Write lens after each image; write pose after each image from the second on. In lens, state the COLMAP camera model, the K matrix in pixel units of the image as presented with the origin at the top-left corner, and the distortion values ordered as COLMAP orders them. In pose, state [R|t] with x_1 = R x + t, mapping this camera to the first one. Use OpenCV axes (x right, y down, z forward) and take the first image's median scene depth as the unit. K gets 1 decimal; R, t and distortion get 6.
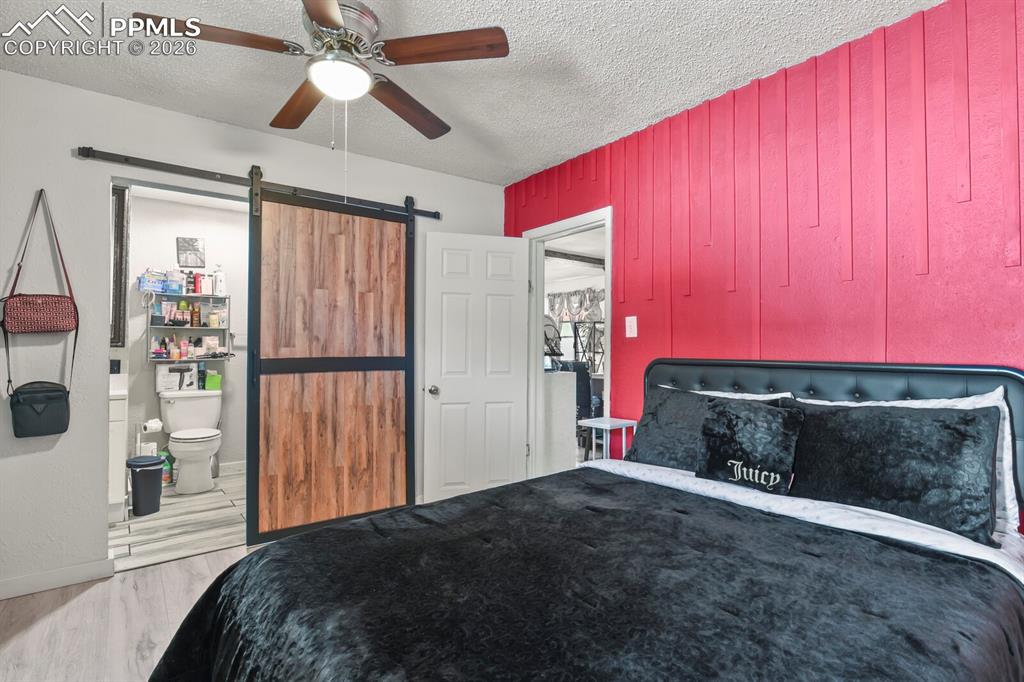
lens RADIAL K [[496.3, 0, 511.1], [0, 496.3, 339.7], [0, 0, 1]] dist [-0.002683, -0.008056]
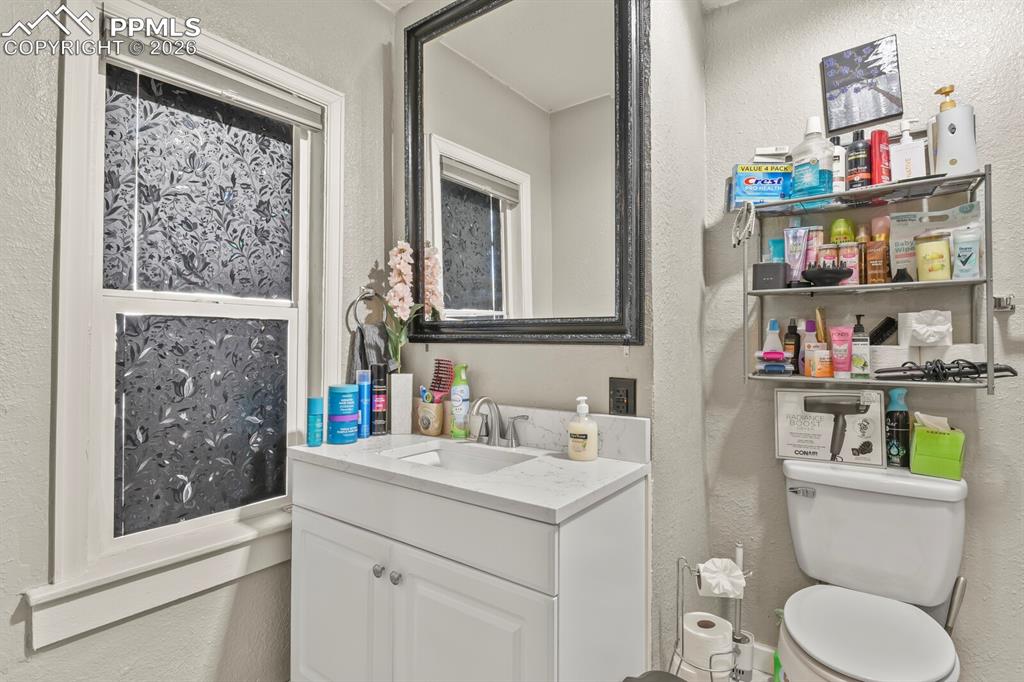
lens RADIAL K [[496.3, 0, 511.1], [0, 496.3, 339.7], [0, 0, 1]] dist [-0.002683, -0.008056]
pose [[0.282172, -0.013079, -0.959275, -0.379330], [0.012603, 0.999871, -0.009925, 0.012009], [0.959281, -0.009289, 0.282301, 0.660009]]
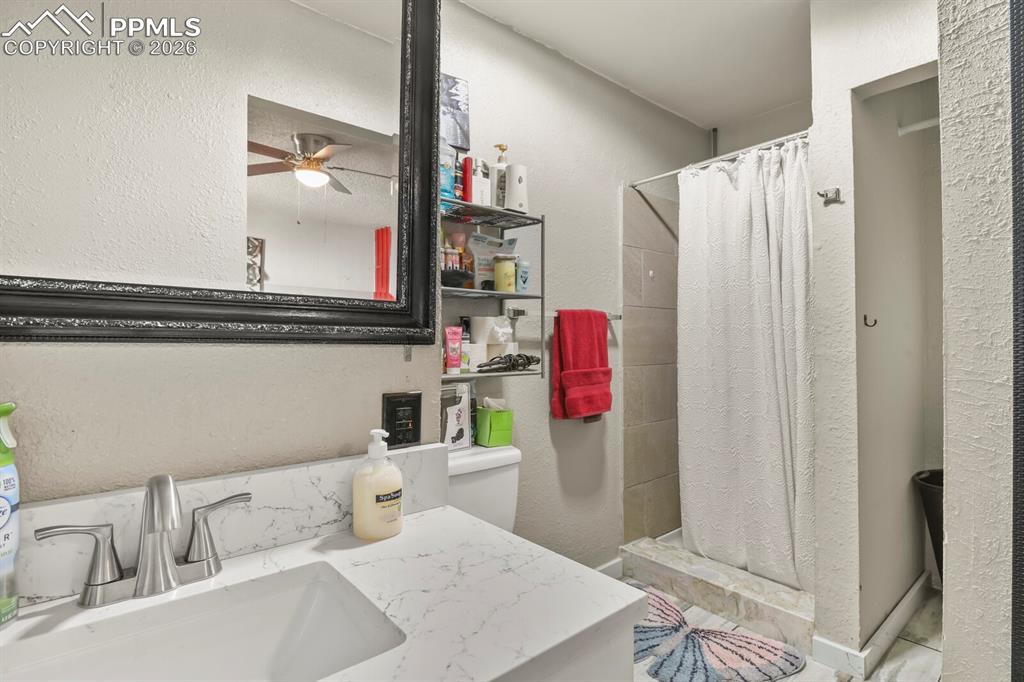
lens RADIAL K [[496.3, 0, 511.1], [0, 496.3, 339.7], [0, 0, 1]] dist [-0.002683, -0.008056]
pose [[0.998938, -0.008302, 0.045321, -0.623612], [0.007993, 0.999944, 0.006993, 0.010105], [-0.045377, -0.006623, 0.998948, 0.600385]]
